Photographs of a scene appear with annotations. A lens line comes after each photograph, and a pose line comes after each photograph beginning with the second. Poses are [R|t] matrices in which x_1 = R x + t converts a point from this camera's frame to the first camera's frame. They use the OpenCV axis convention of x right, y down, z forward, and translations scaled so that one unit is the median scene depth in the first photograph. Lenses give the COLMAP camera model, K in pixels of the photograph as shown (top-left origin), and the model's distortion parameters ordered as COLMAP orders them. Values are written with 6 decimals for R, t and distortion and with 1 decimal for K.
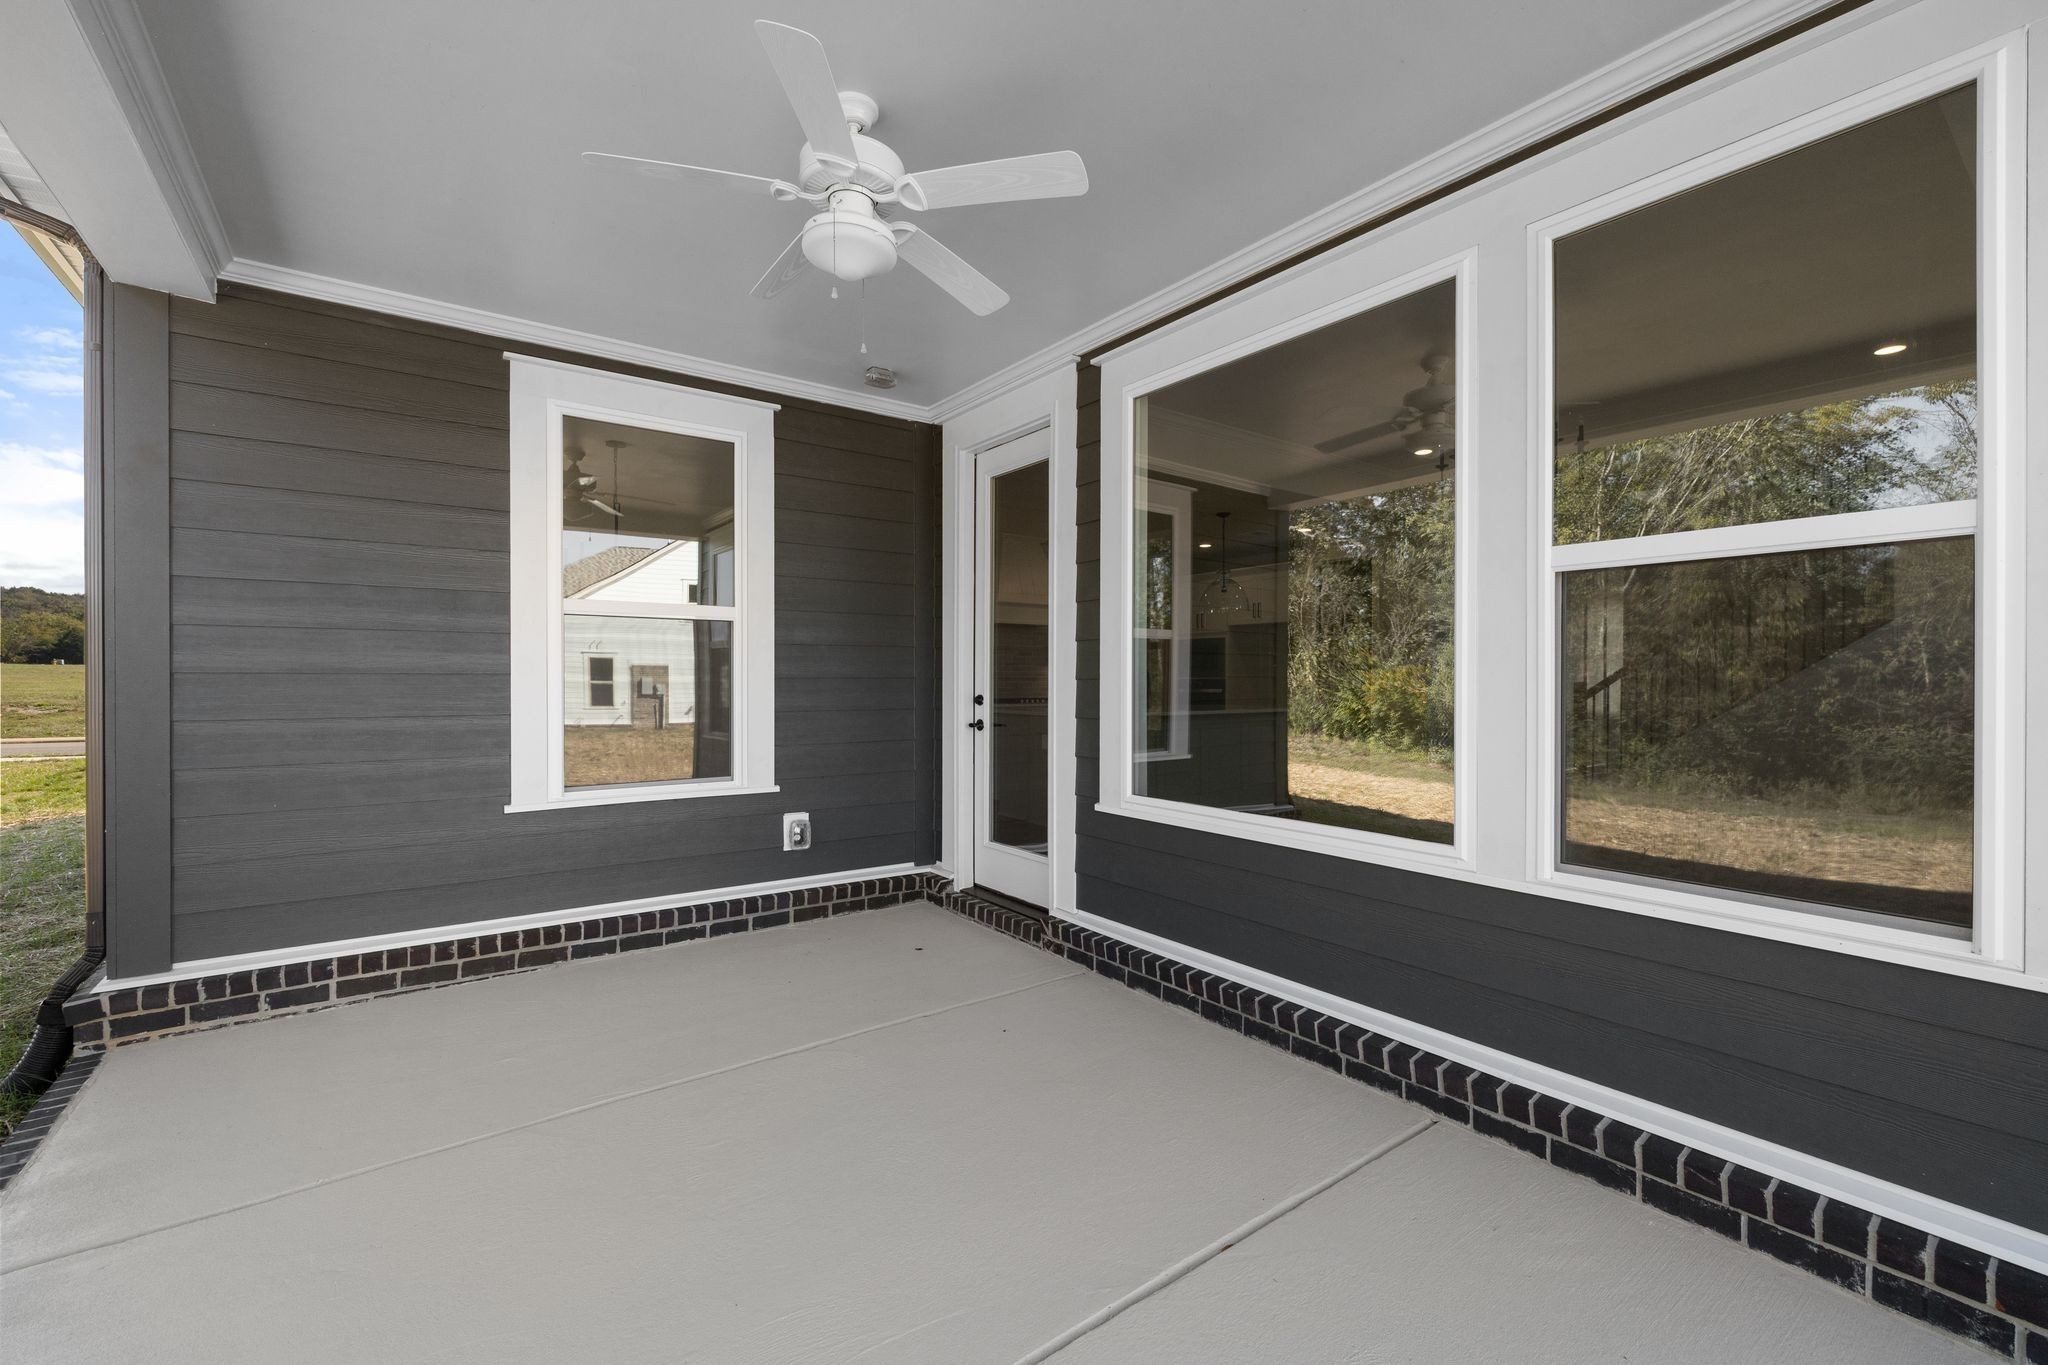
lens RADIAL K [[839.8, 0, 1035.5], [0, 839.8, 687.7], [0, 0, 1]] dist [-0.000267, -0.000025]
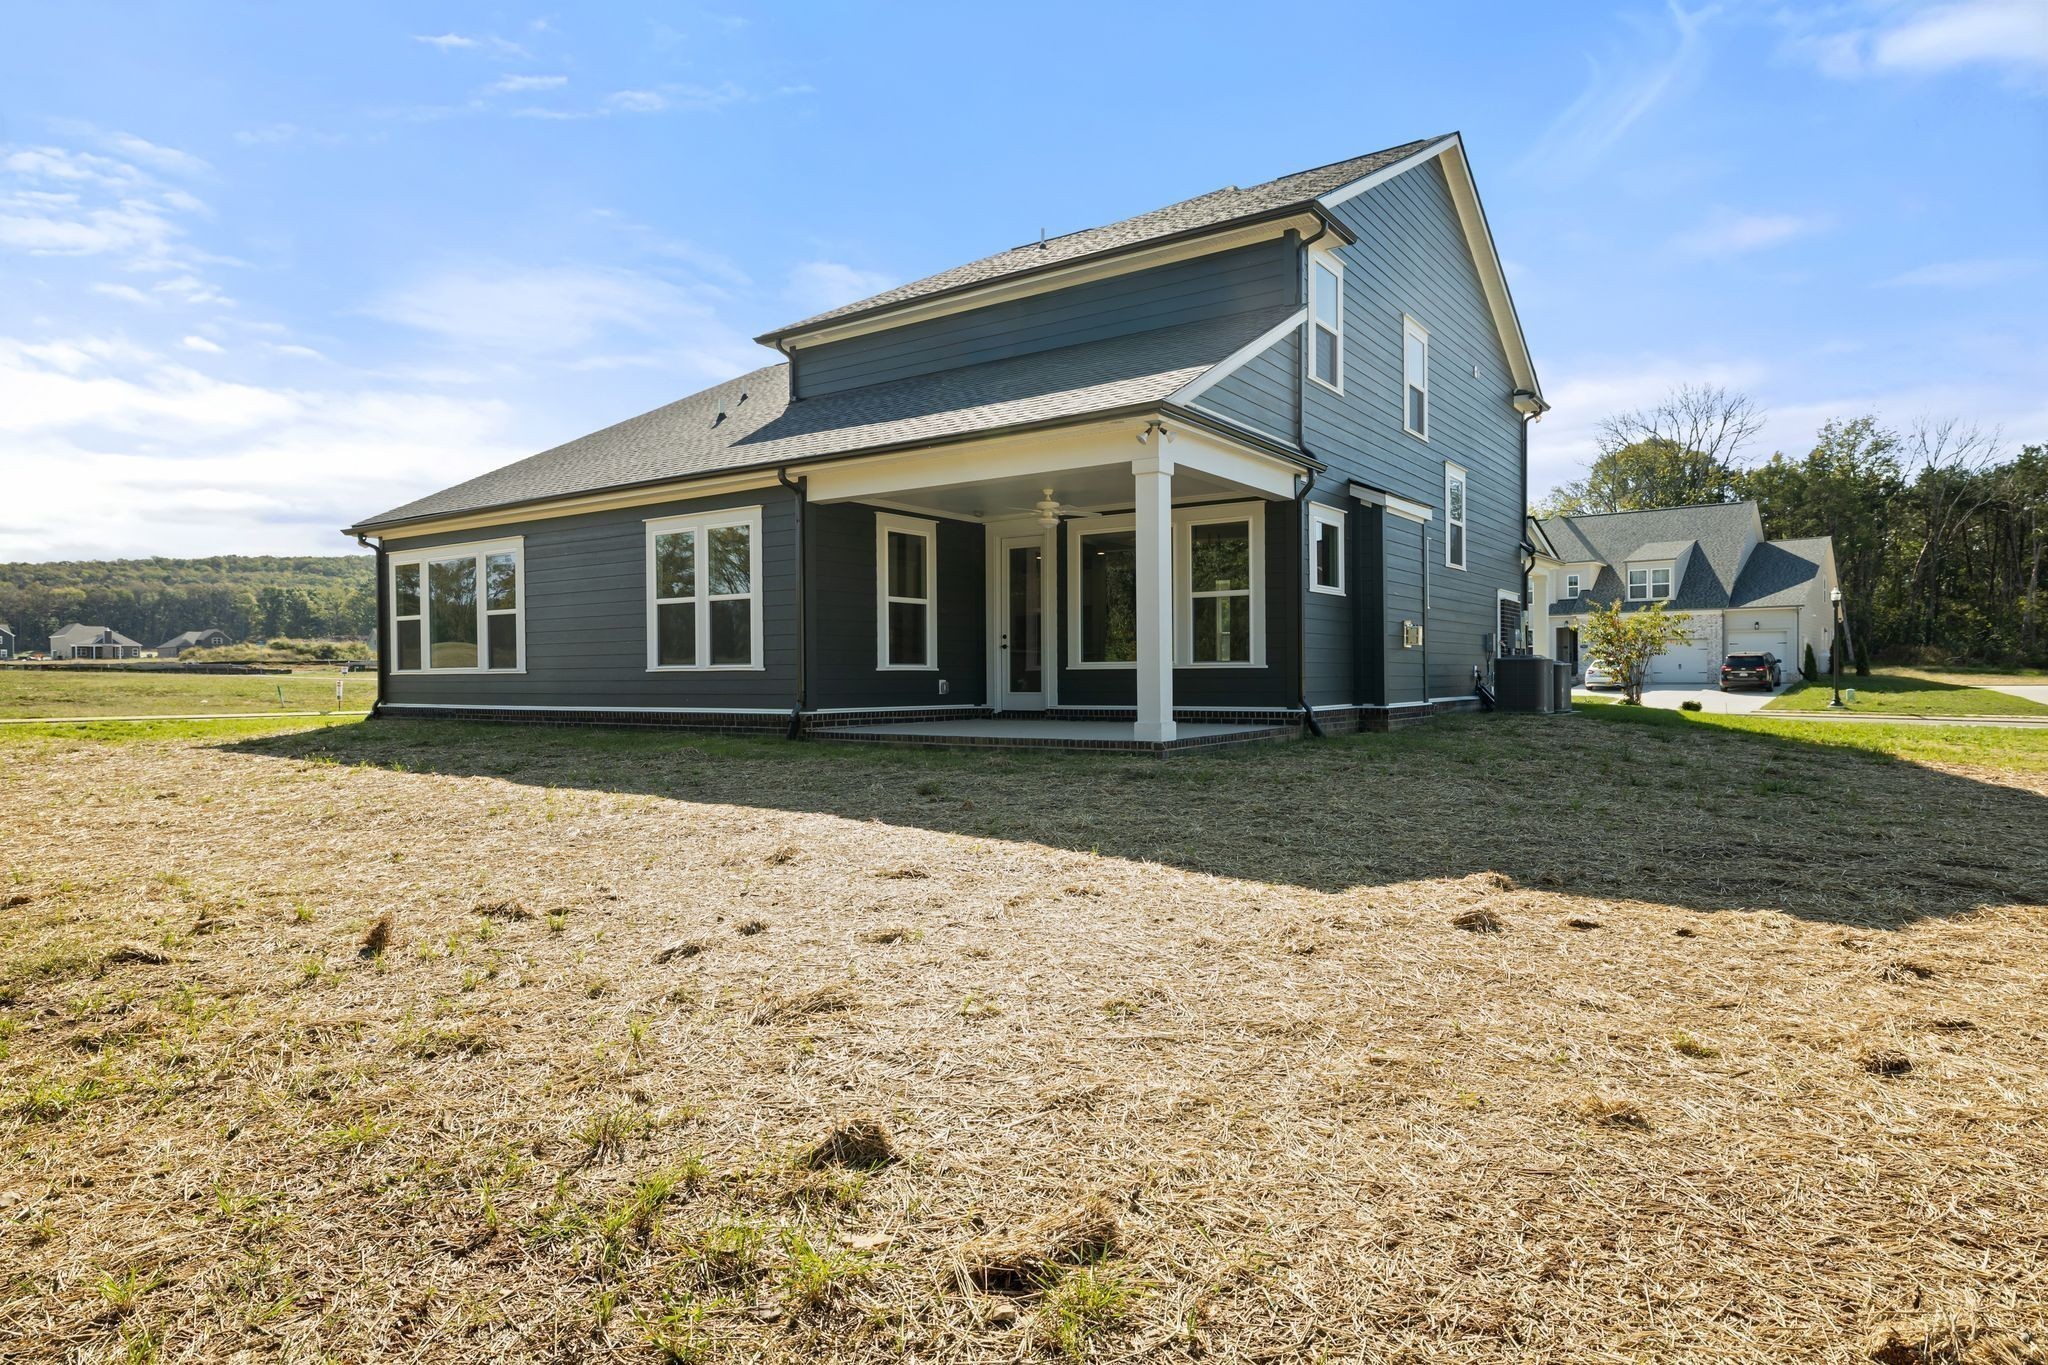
lens RADIAL K [[1149.4, 0, 1031.0], [0, 1149.4, 680.5], [0, 0, 1]] dist [-0.002062, 0.000012]
pose [[0.941712, -0.002848, 0.336409, -1.226542], [0.001073, 0.999985, 0.005463, 0.133554], [-0.336419, -0.004783, 0.941700, -2.433708]]
